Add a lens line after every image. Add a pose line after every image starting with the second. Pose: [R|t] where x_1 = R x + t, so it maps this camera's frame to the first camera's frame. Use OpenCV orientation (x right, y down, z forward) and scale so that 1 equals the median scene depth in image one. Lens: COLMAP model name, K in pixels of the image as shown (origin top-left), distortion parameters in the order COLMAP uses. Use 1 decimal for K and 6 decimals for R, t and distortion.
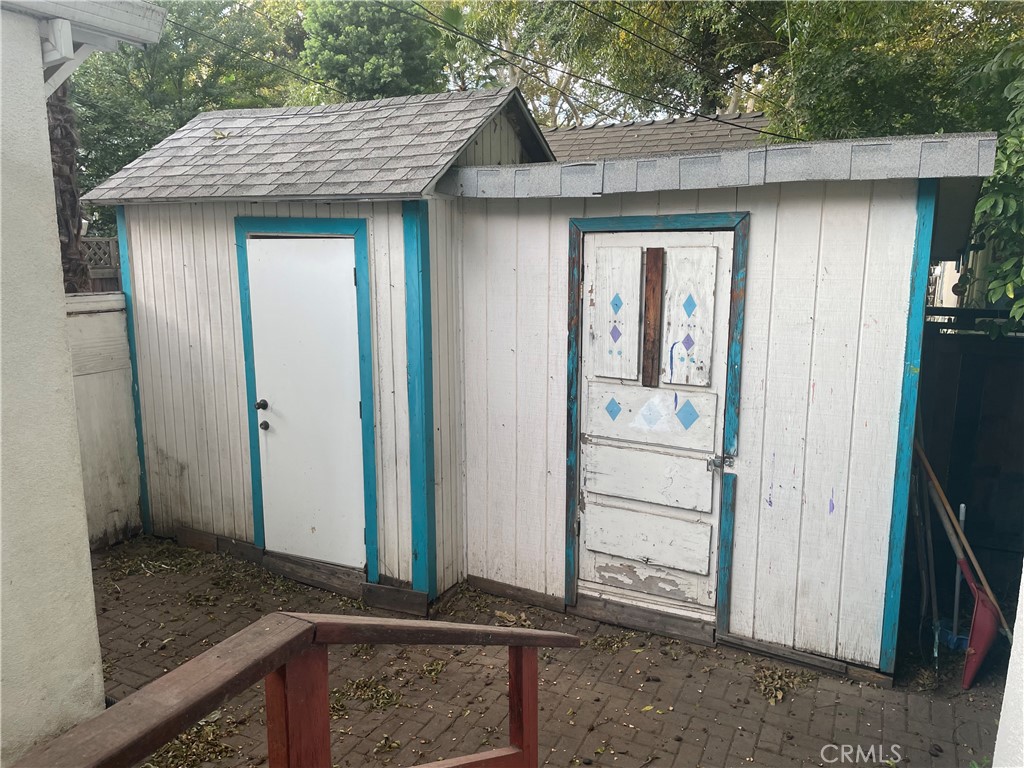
lens RADIAL K [[762.2, 0, 514.6], [0, 762.2, 379.9], [0, 0, 1]] dist [0.068835, -0.087955]
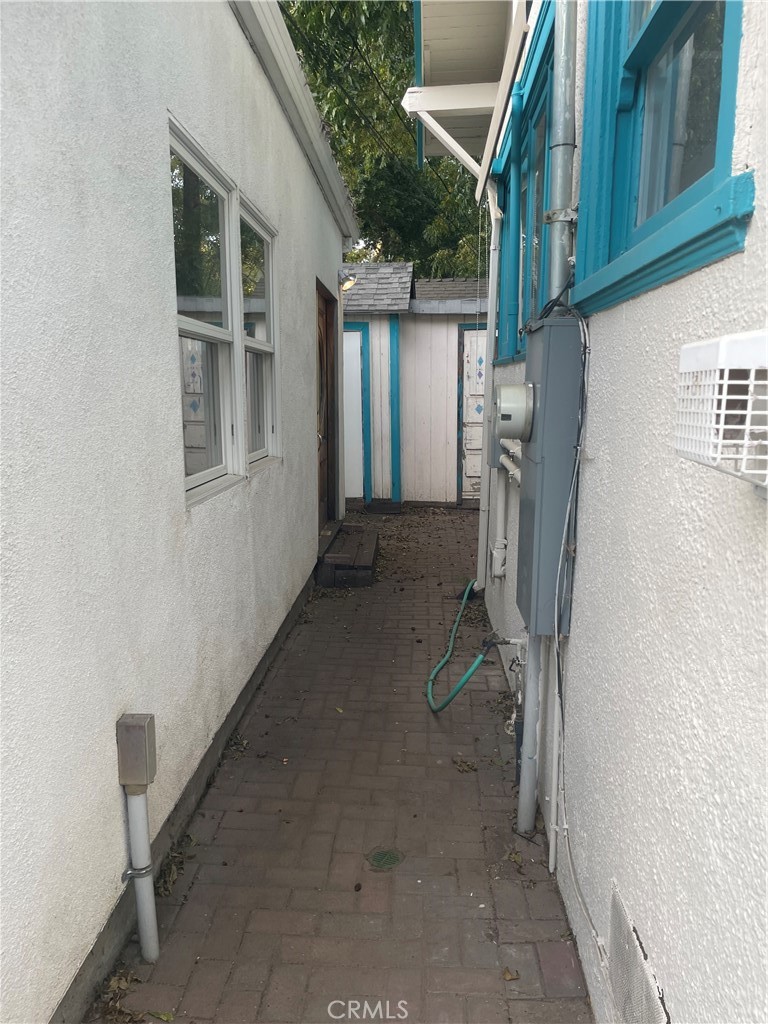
lens RADIAL K [[766.3, 0, 370.5], [0, 766.3, 515.1], [0, 0, 1]] dist [0.079014, -0.111679]
pose [[0.922609, -0.068163, 0.379666, -1.014998], [0.075978, 0.997094, -0.005617, 0.327630], [-0.378179, 0.034028, 0.925107, -0.935433]]
